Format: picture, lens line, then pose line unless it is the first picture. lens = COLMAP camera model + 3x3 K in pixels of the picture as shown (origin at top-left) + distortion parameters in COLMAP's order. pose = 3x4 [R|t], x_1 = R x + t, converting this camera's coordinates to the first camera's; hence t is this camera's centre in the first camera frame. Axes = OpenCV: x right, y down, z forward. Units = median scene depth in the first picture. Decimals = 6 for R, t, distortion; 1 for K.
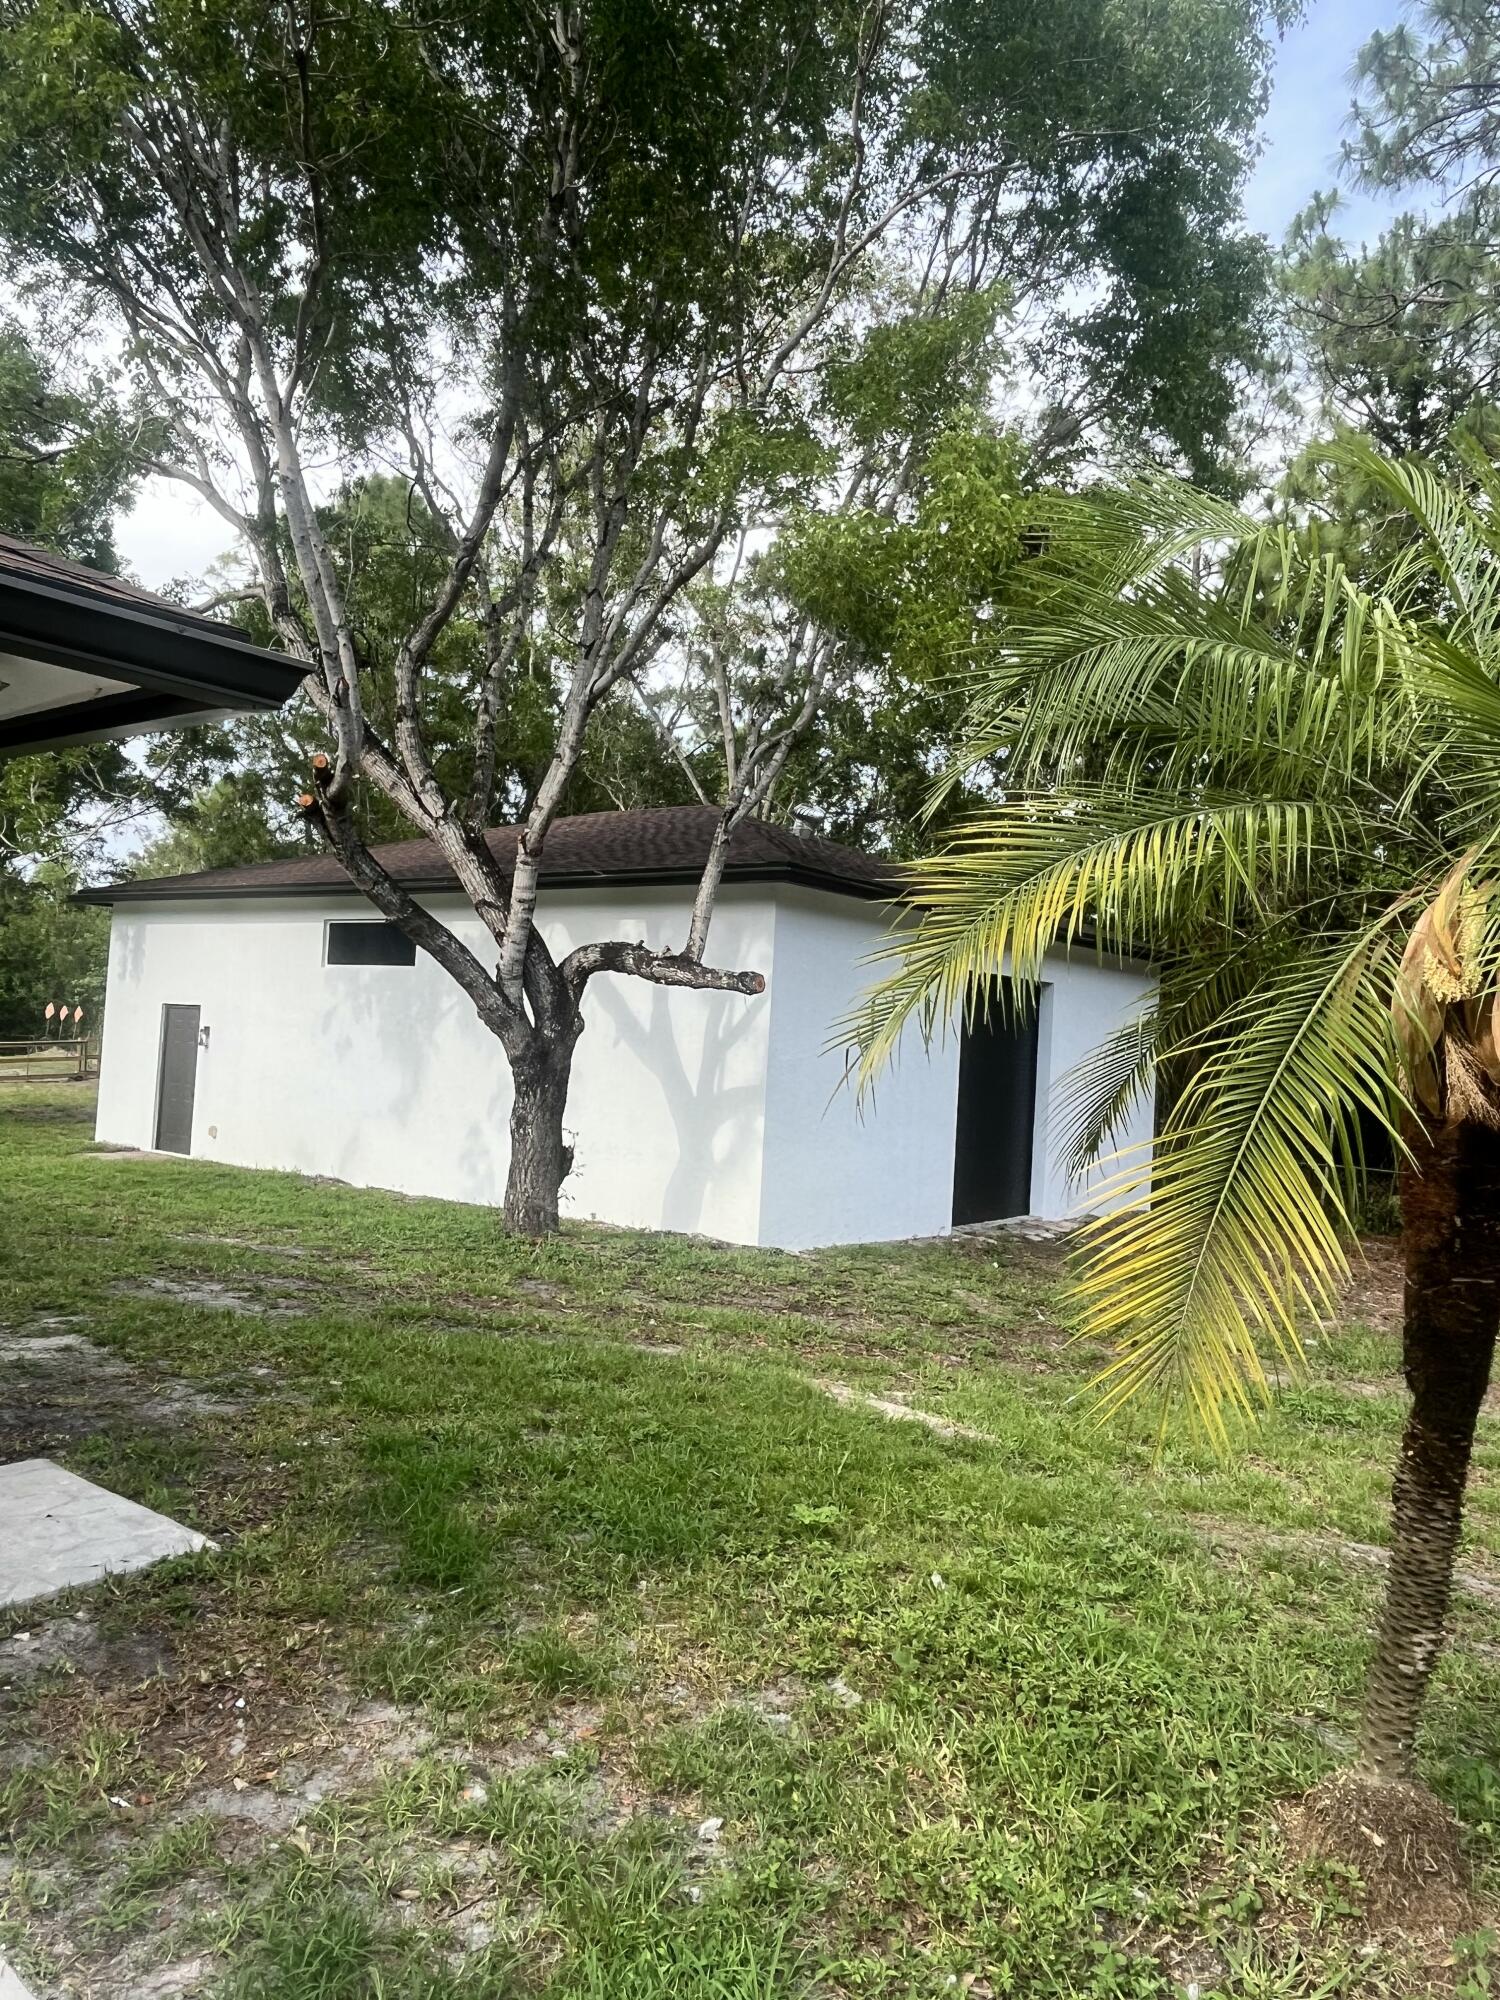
lens RADIAL K [[1289.3, 0, 759.9], [0, 1289.3, 1001.1], [0, 0, 1]] dist [0.001150, -0.003460]
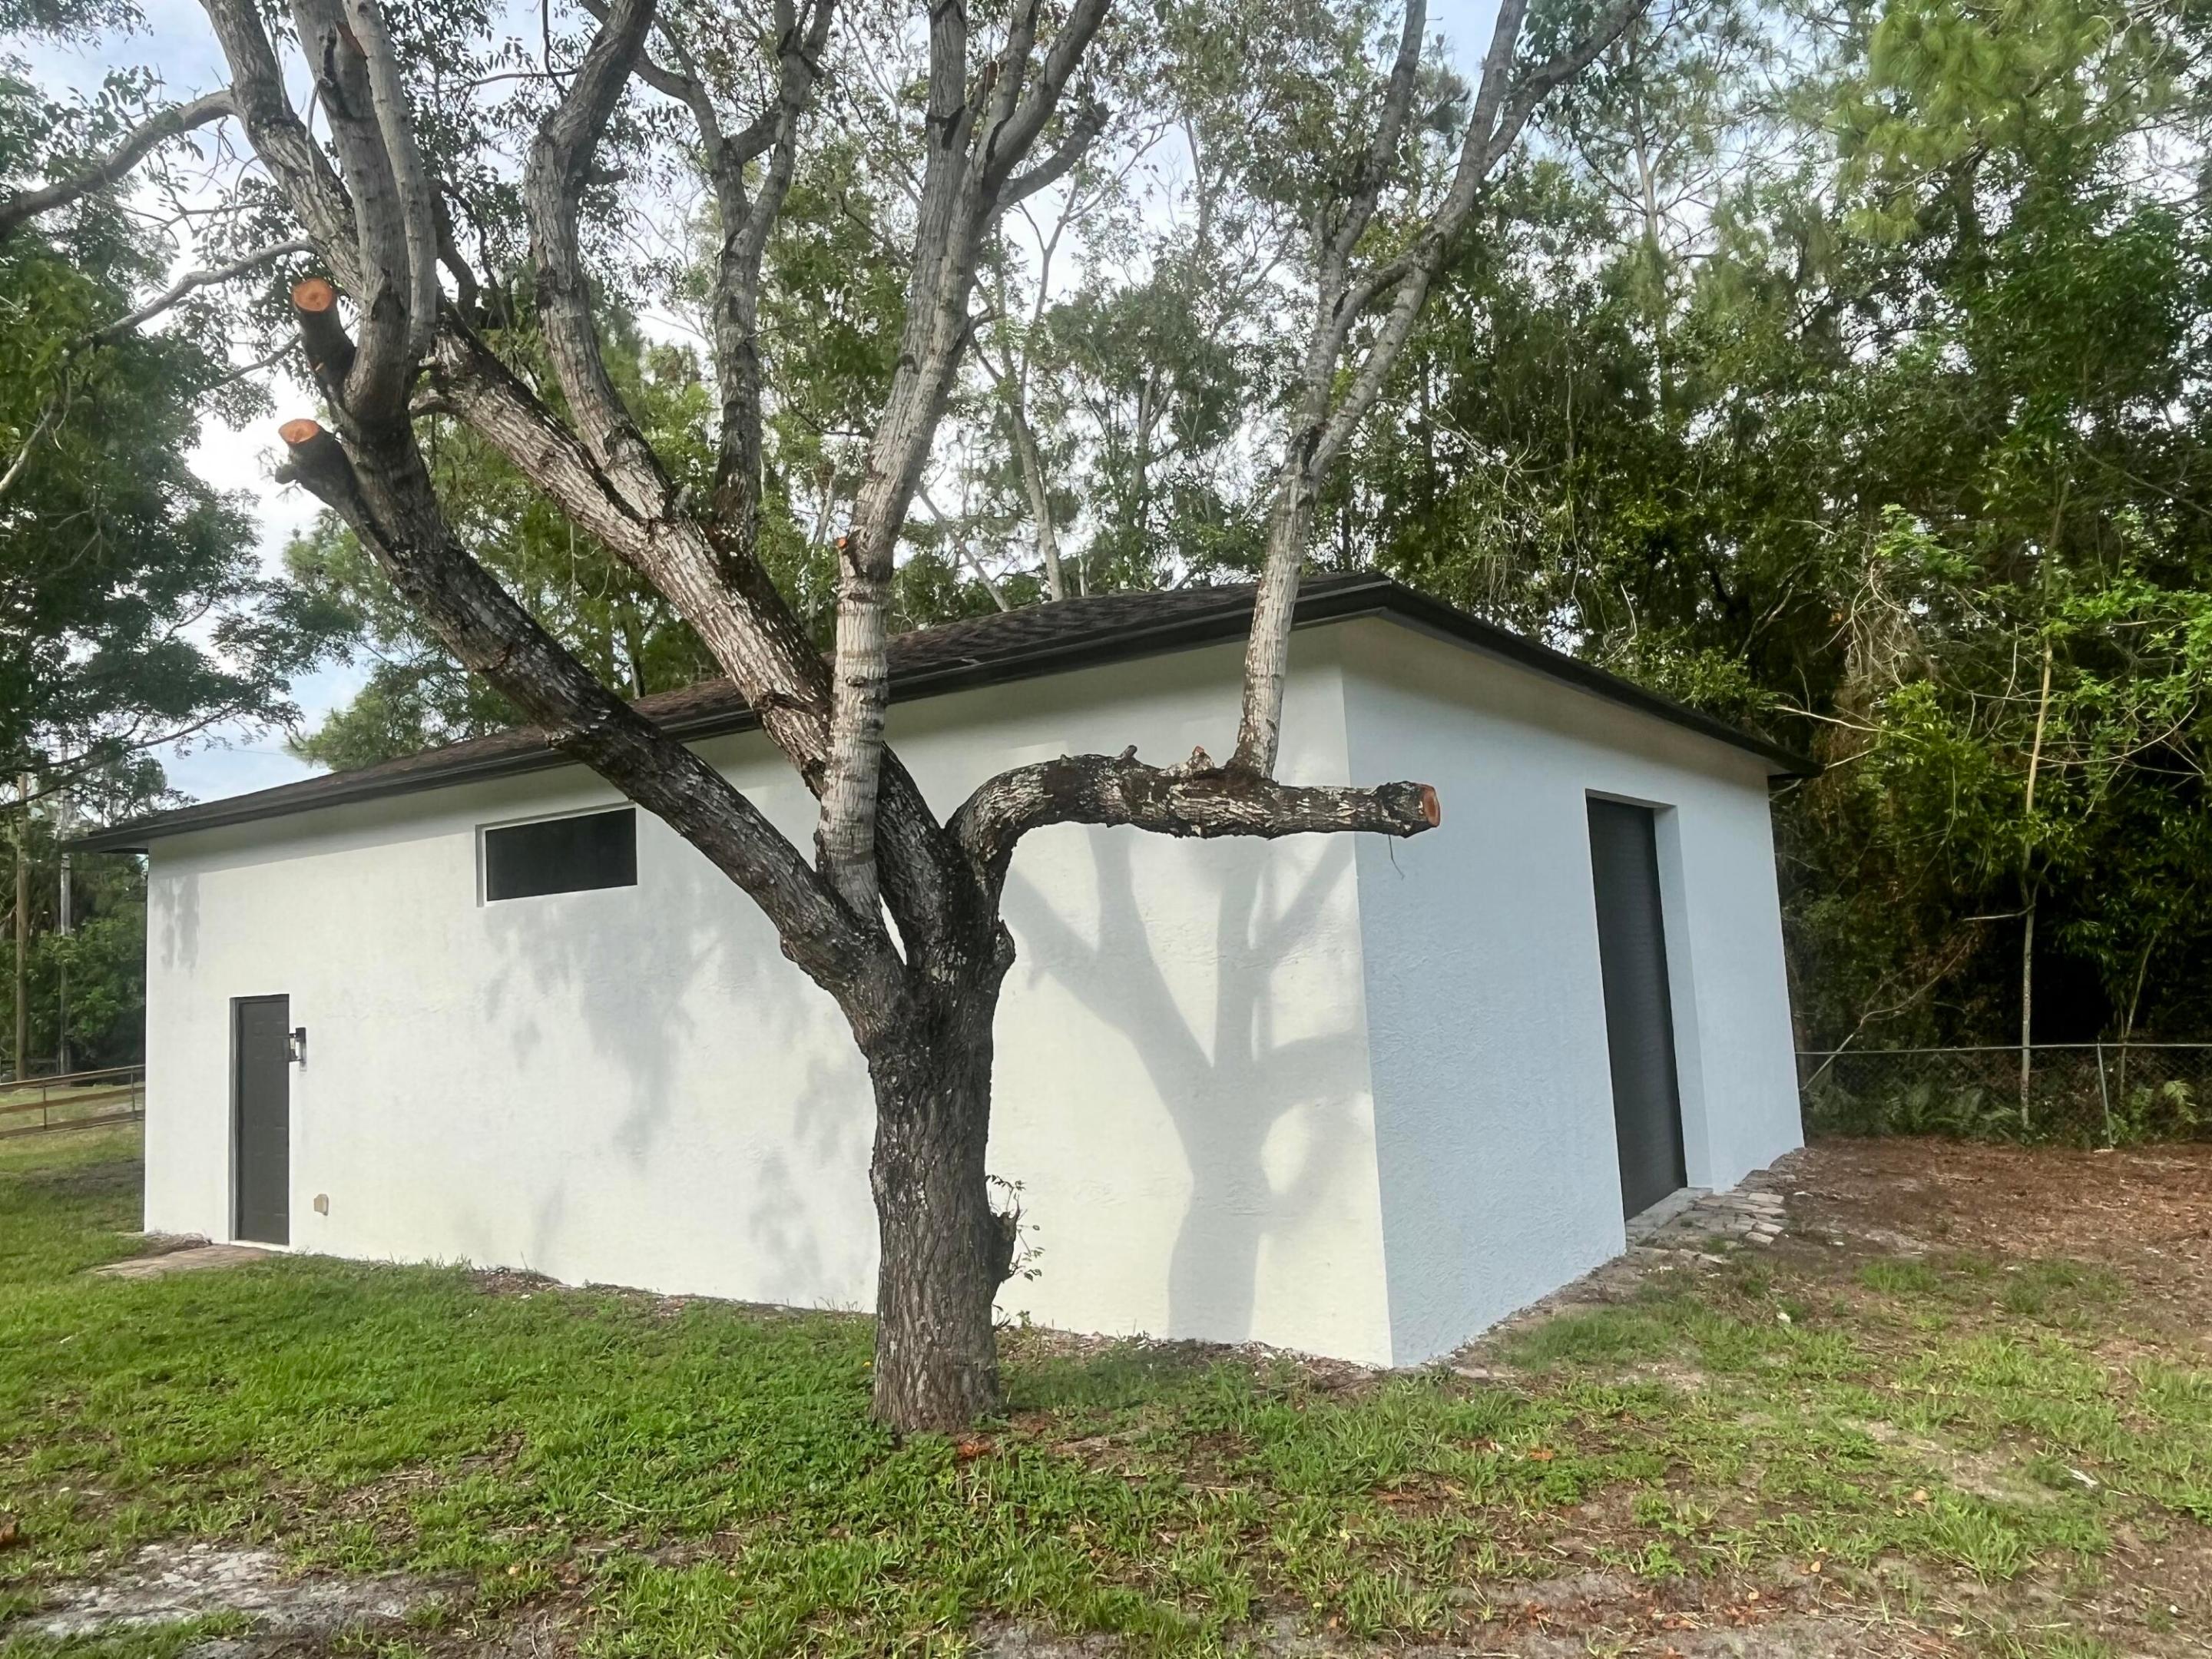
lens RADIAL K [[1426.0, 0, 1094.6], [0, 1426.0, 823.3], [0, 0, 1]] dist [0.001150, -0.003460]
pose [[0.993154, -0.106123, 0.048821, -0.129953], [0.109004, 0.992186, -0.060709, 0.008572], [-0.041997, 0.065615, 0.996961, 0.496806]]
